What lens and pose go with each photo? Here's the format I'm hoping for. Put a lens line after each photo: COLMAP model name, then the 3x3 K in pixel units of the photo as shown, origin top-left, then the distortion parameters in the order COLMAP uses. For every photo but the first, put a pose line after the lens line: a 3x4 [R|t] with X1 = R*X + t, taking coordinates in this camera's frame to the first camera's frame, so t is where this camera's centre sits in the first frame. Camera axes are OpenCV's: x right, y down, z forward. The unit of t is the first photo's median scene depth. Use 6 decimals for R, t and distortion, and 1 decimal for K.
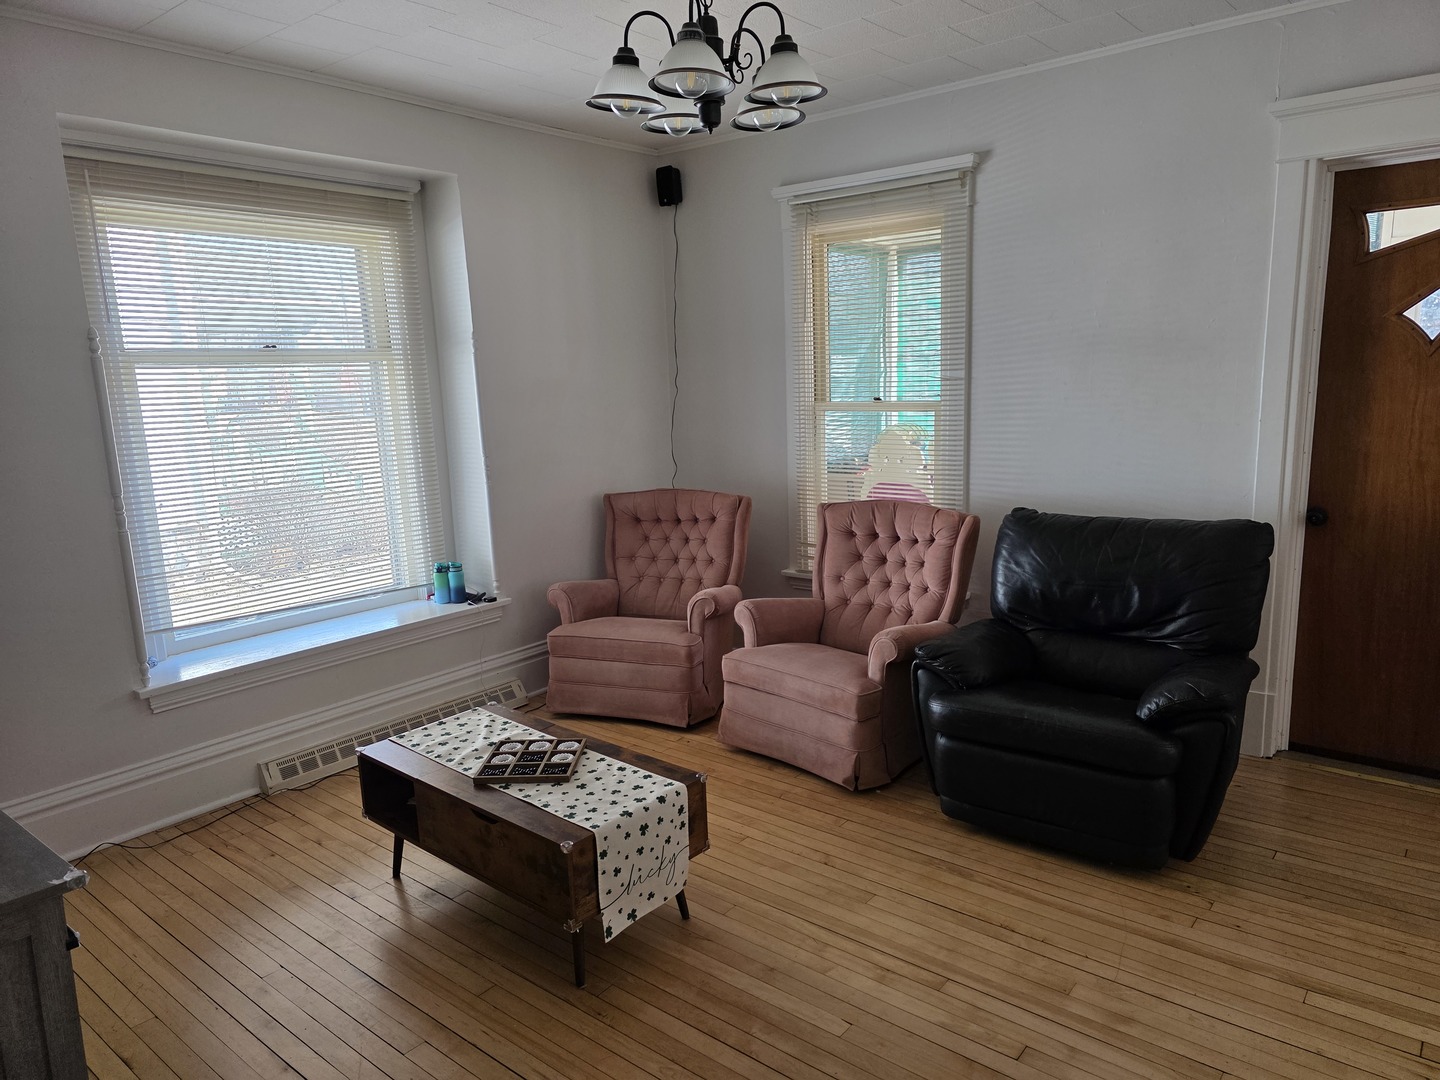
lens RADIAL K [[962.5, 0, 724.2], [0, 962.5, 557.5], [0, 0, 1]] dist [0.063595, -0.065264]
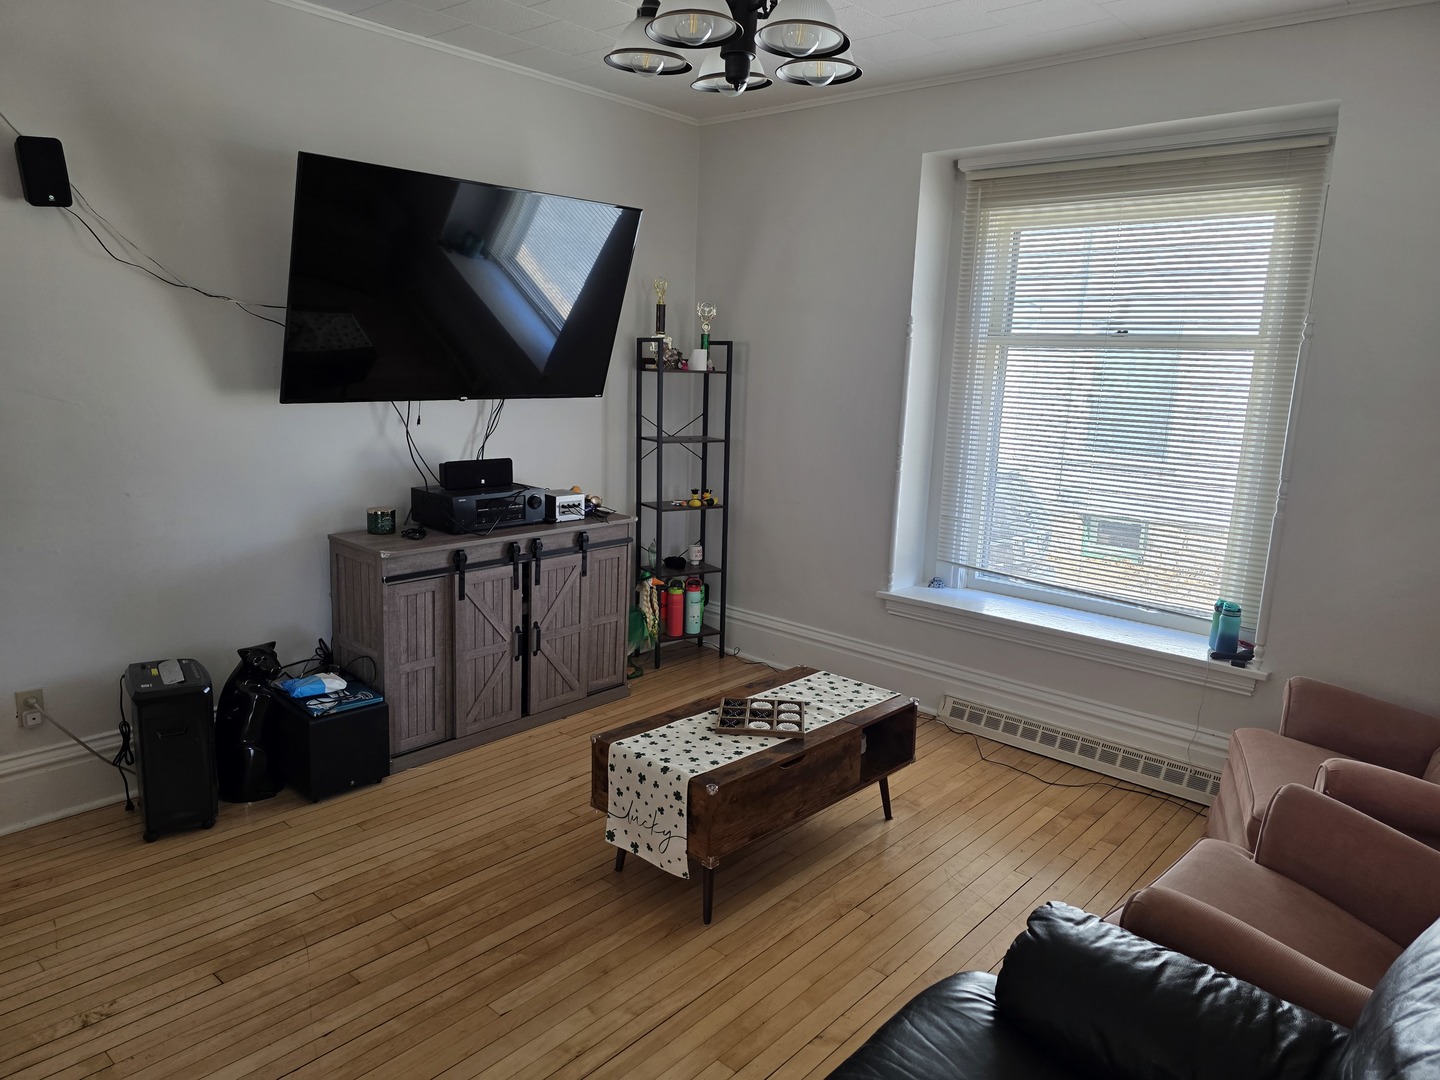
lens RADIAL K [[962.5, 0, 724.2], [0, 962.5, 557.5], [0, 0, 1]] dist [0.063595, -0.065264]
pose [[-0.043017, 0.231088, -0.971981, 0.813661], [-0.222155, 0.946313, 0.234817, -0.202498], [0.974062, 0.226031, 0.010629, 0.924105]]
